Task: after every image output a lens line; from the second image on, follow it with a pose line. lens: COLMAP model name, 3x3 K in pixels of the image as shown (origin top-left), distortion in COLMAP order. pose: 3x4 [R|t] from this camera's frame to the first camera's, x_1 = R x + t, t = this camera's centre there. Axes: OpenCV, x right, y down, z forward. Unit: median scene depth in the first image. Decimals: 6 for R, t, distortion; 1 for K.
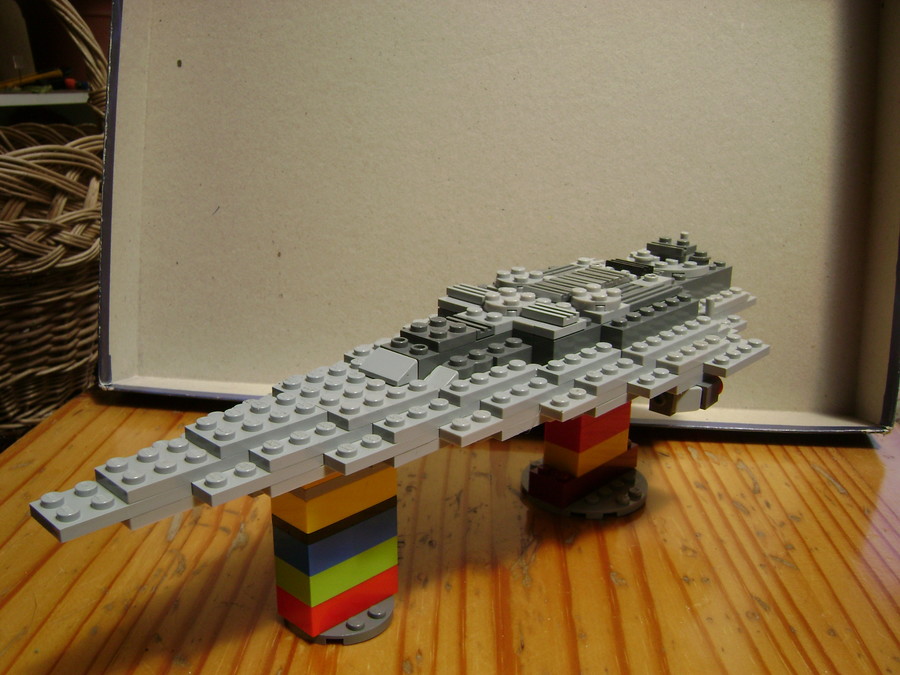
lens RADIAL K [[911.0, 0, 449.4], [0, 911.0, 293.9], [0, 0, 1]] dist [-0.162942, 0.078517]
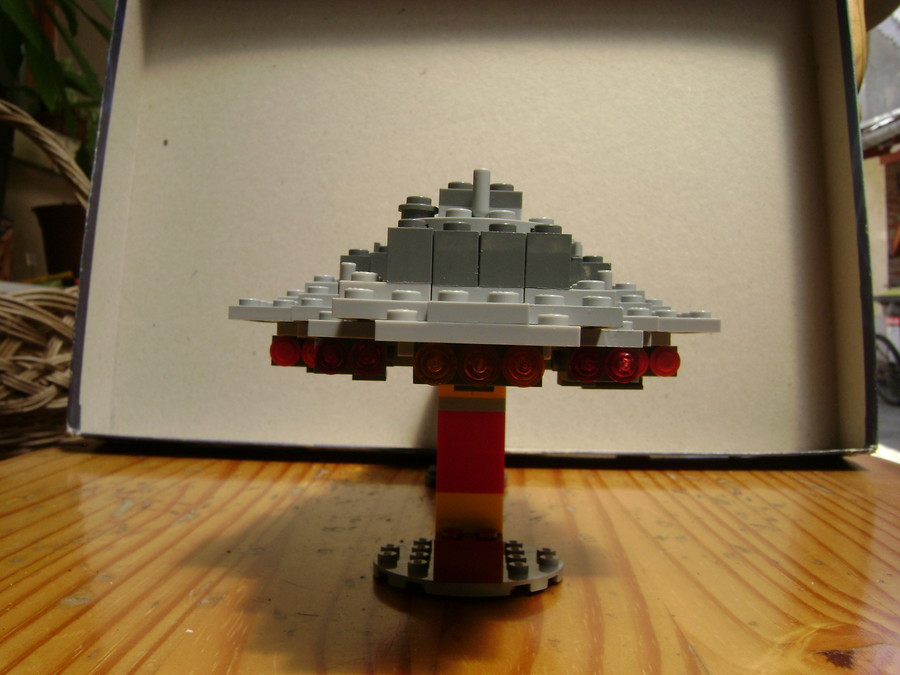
lens RADIAL K [[900.9, 0, 449.0], [0, 900.9, 297.6], [0, 0, 1]] dist [-0.176356, 0.087907]
pose [[0.999653, -0.026113, -0.003442, 0.036960], [0.024370, 0.966580, -0.255206, 0.205907], [0.009992, 0.255033, 0.966881, 0.026835]]
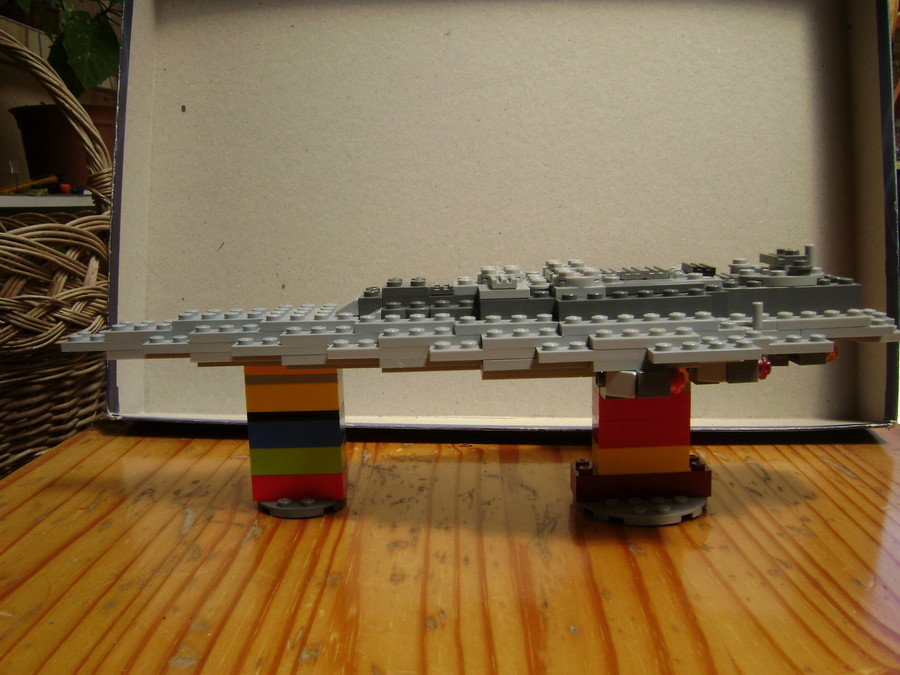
lens RADIAL K [[911.0, 0, 449.4], [0, 911.0, 293.9], [0, 0, 1]] dist [-0.162942, 0.078517]
pose [[0.999154, -0.039522, 0.011373, -0.013052], [0.040619, 0.991643, -0.122453, 0.100071], [-0.006438, 0.122812, 0.992409, -0.014244]]
